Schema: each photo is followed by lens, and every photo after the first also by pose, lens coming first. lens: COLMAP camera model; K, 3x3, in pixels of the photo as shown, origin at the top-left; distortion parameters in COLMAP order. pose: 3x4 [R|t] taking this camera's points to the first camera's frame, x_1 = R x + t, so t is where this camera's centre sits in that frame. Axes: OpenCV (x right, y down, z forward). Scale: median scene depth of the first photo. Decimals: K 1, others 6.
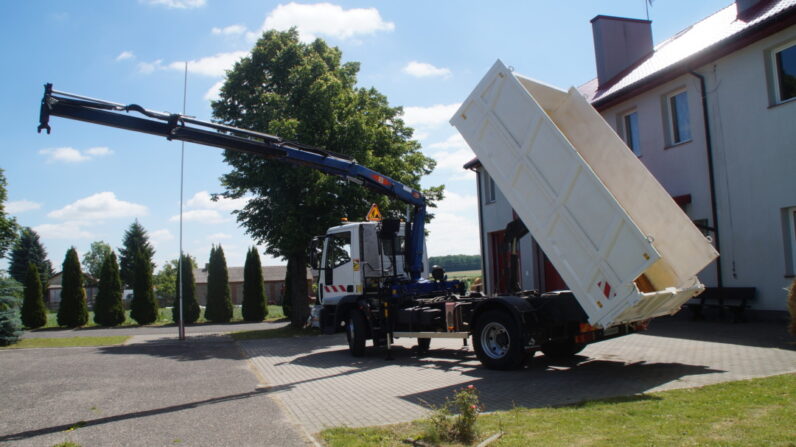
lens RADIAL K [[695.0, 0, 398.0], [0, 695.0, 223.5], [0, 0, 1]] dist [-0.004694, -0.003435]
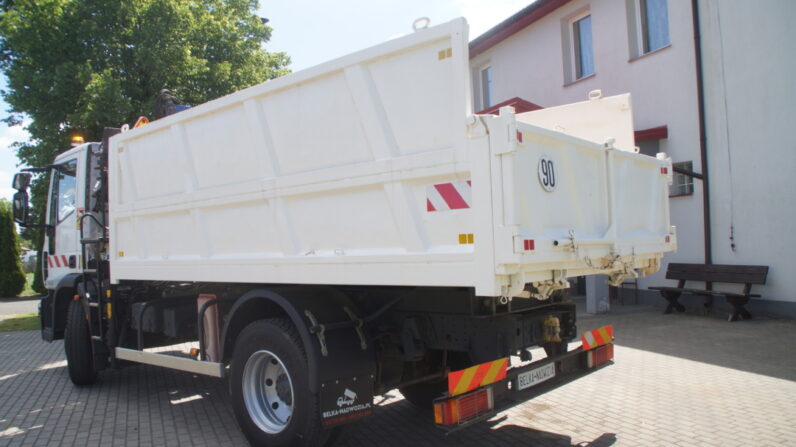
lens RADIAL K [[610.5, 0, 398.0], [0, 610.5, 223.5], [0, 0, 1]] dist [0.006923, 0.000821]
pose [[0.998706, 0.015349, 0.048486, 0.142460], [-0.017628, 0.998743, 0.046924, 0.031851], [-0.047704, -0.047718, 0.997721, 0.442721]]
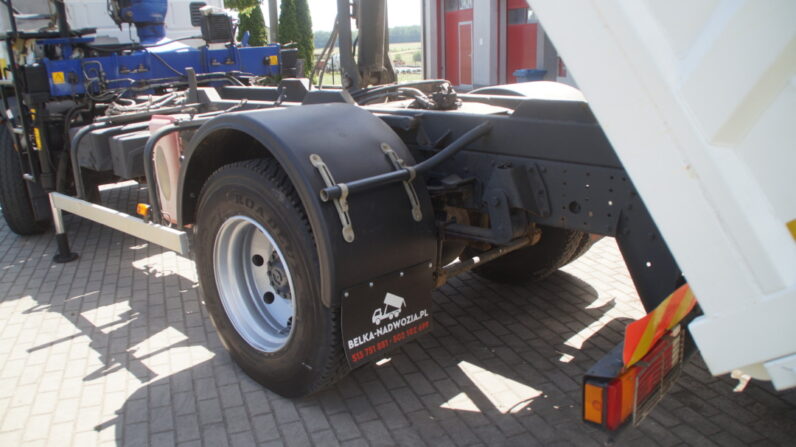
lens RADIAL K [[614.2, 0, 398.0], [0, 614.2, 223.5], [0, 0, 1]] dist [-0.163944, -0.001415]
pose [[0.999285, 0.022182, 0.030623, 0.132065], [-0.031552, 0.935472, 0.351990, 0.047416], [-0.020839, -0.352704, 0.935503, 0.565780]]
